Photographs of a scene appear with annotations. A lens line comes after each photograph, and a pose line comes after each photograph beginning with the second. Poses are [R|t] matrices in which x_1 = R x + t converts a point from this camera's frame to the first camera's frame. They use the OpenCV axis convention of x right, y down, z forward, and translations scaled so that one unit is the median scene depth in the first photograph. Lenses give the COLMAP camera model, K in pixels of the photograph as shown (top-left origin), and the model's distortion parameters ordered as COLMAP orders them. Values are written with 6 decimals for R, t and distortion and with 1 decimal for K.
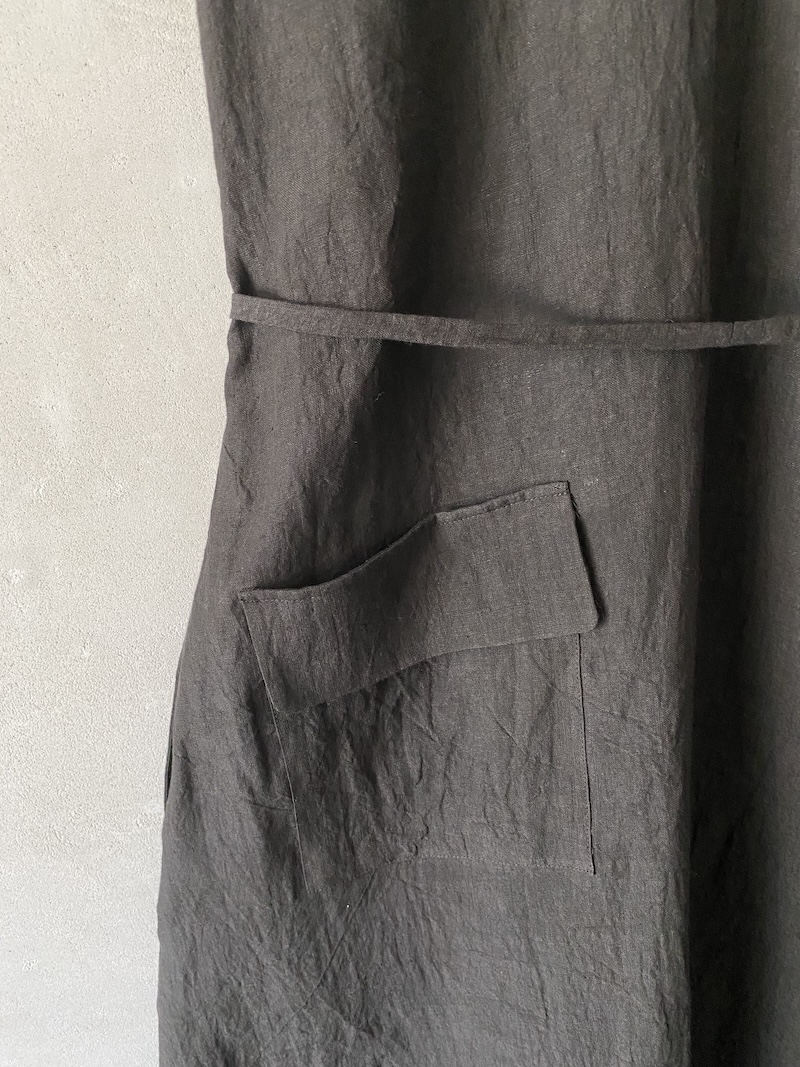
lens RADIAL K [[795.7, 0, 400.0], [0, 795.7, 533.5], [0, 0, 1]] dist [0.002952, -0.002795]
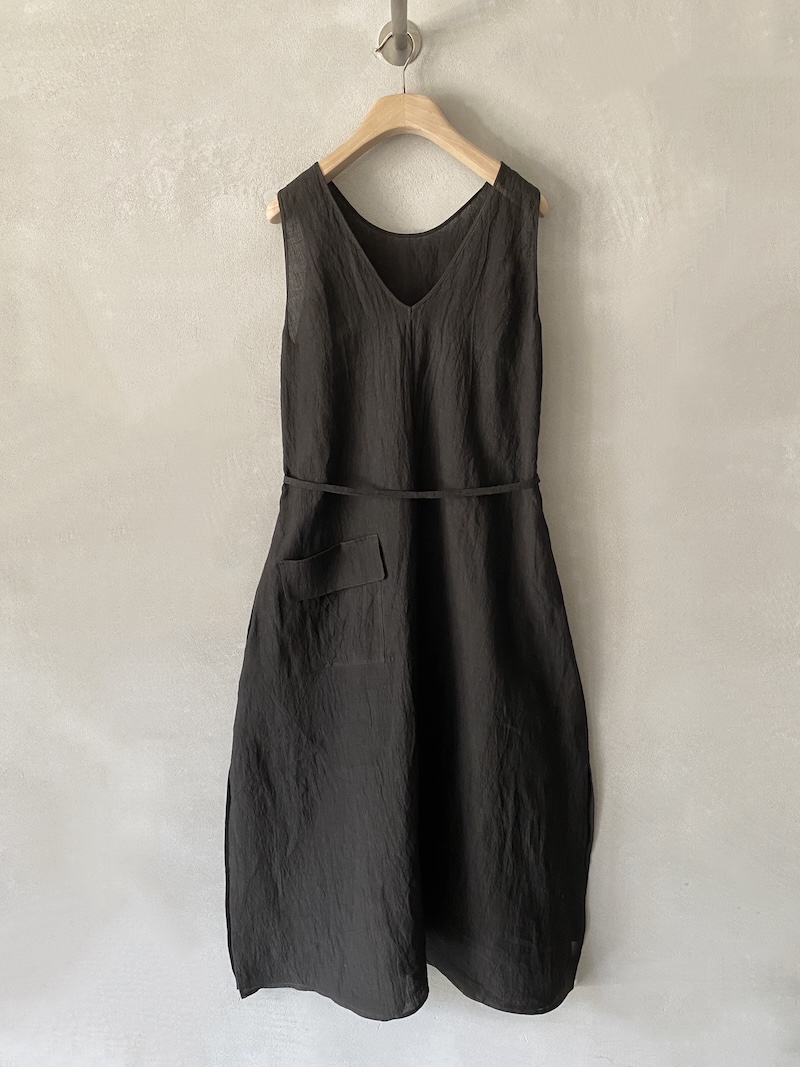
lens RADIAL K [[802.2, 0, 400.0], [0, 802.2, 533.5], [0, 0, 1]] dist [0.099995, -0.243292]
pose [[0.997134, 0.057205, -0.049502, 0.431659], [-0.063369, 0.989014, -0.133549, 0.347446], [0.041319, 0.136303, 0.989805, -2.166666]]
